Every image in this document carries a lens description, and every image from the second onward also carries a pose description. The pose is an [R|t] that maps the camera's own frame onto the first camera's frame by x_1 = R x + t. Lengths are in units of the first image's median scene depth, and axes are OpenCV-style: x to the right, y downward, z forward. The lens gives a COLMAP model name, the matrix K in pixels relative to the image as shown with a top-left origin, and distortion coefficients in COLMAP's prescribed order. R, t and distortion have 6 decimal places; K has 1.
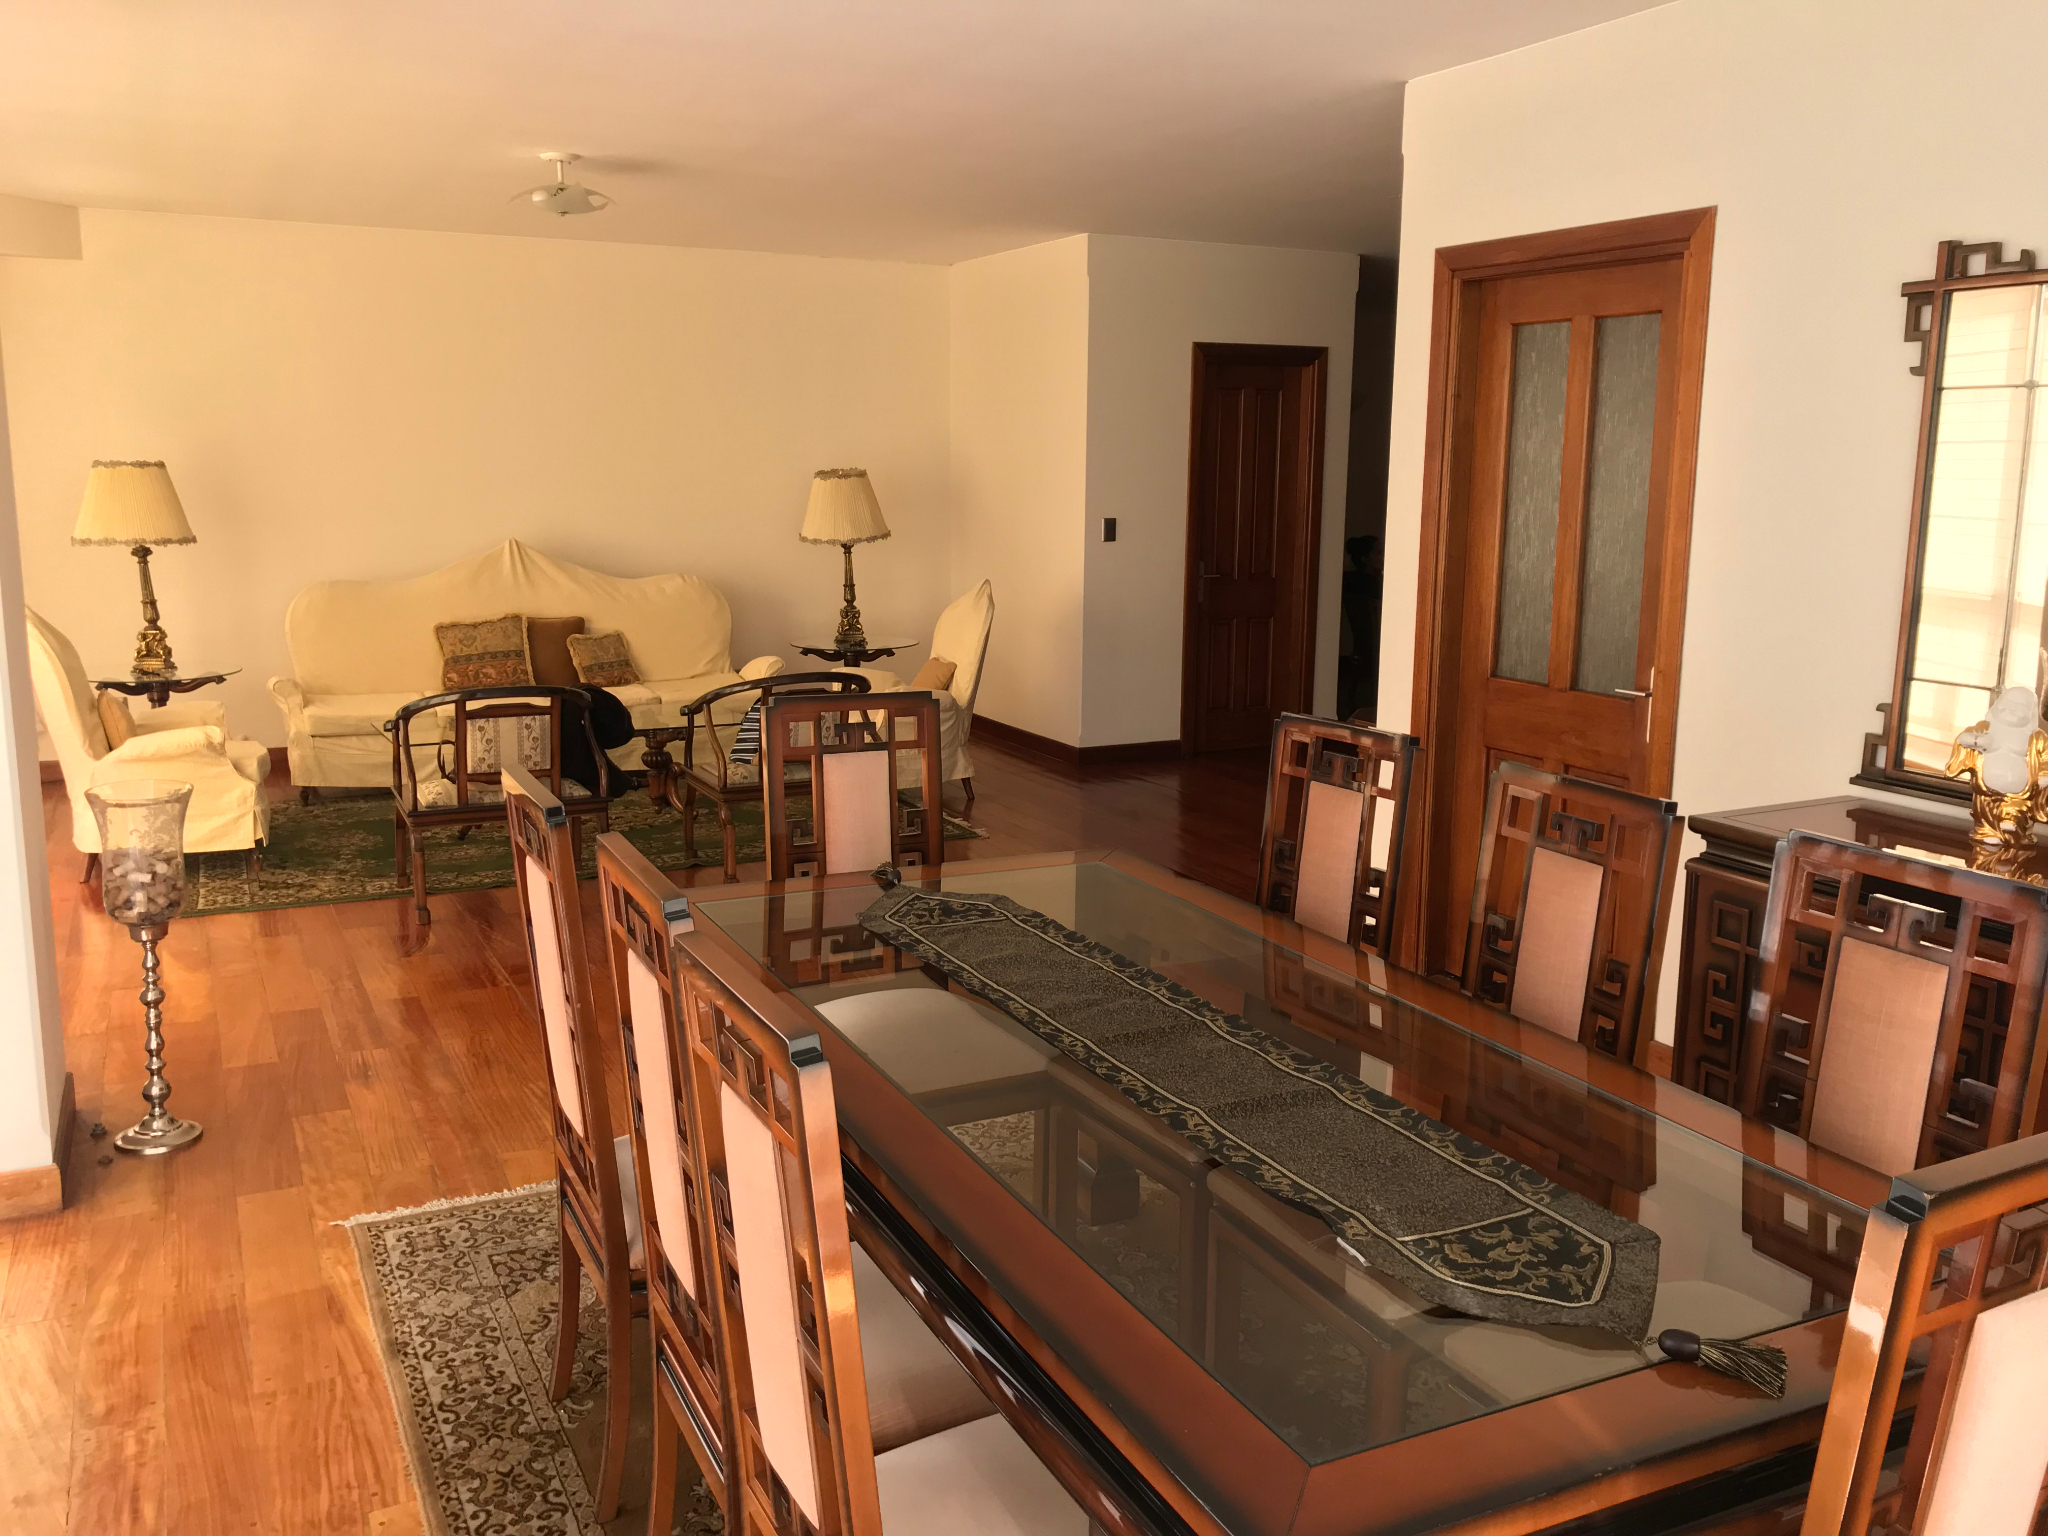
lens RADIAL K [[1686.5, 0, 1015.5], [0, 1686.5, 765.5], [0, 0, 1]] dist [0.053144, -0.042807]
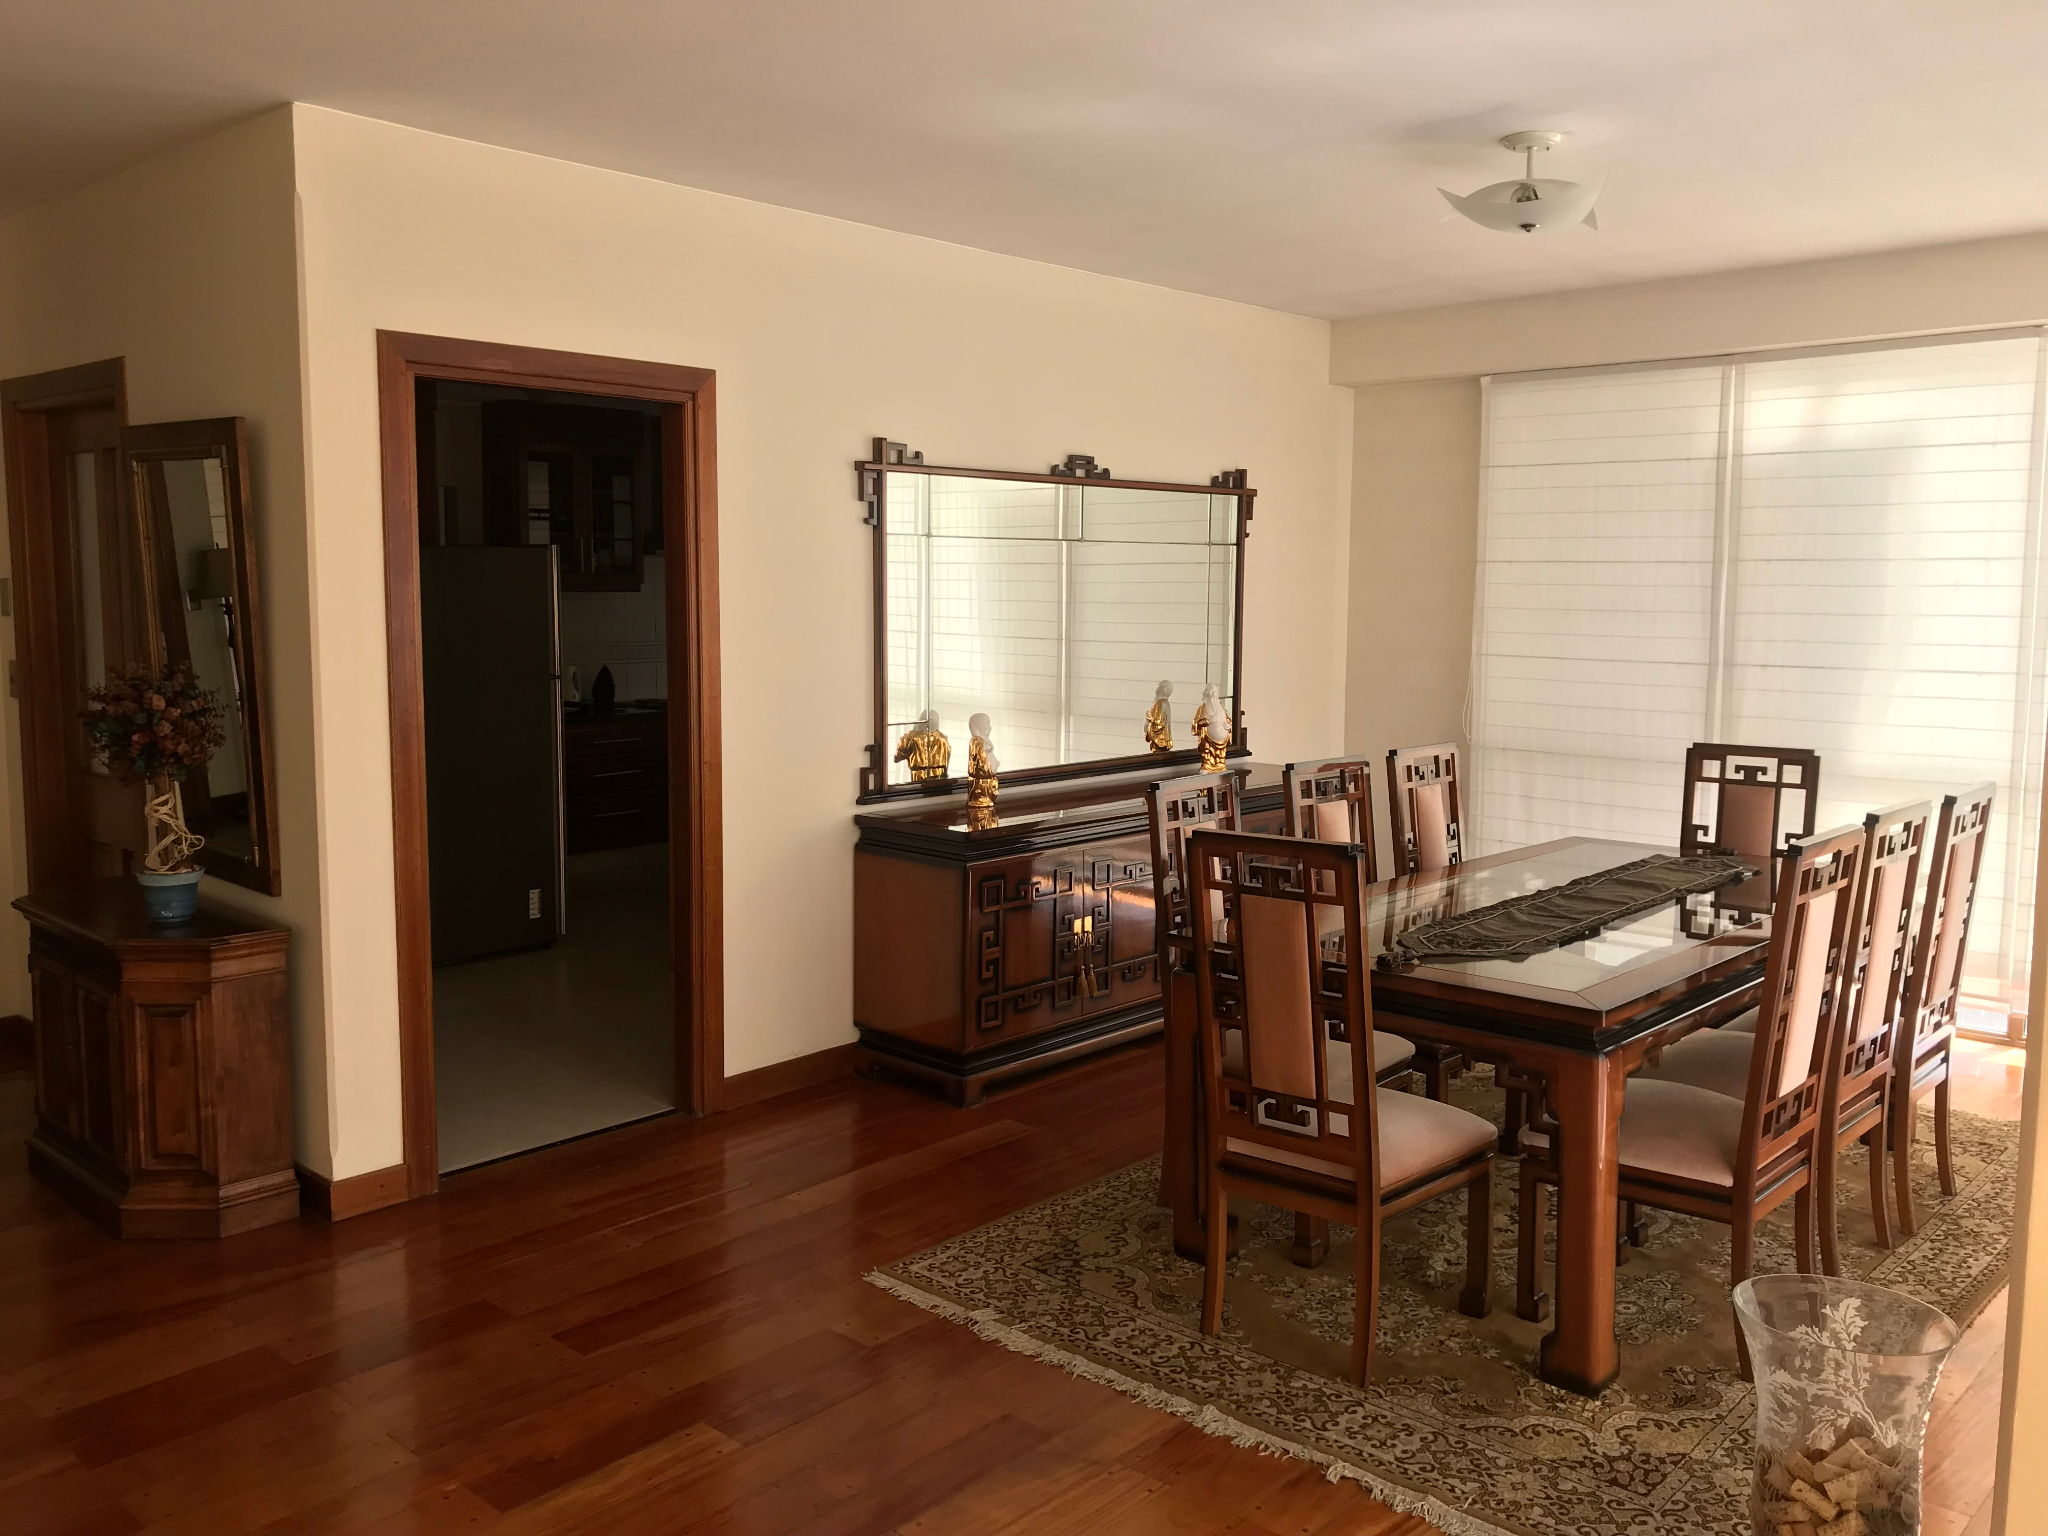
lens RADIAL K [[1686.5, 0, 1017.0], [0, 1686.5, 769.6], [0, 0, 1]] dist [0.053144, -0.042807]
pose [[-0.357844, -0.116704, 0.926460, -0.926807], [0.163610, 0.968975, 0.185254, -0.278673], [-0.919336, 0.217870, -0.327648, 1.444163]]
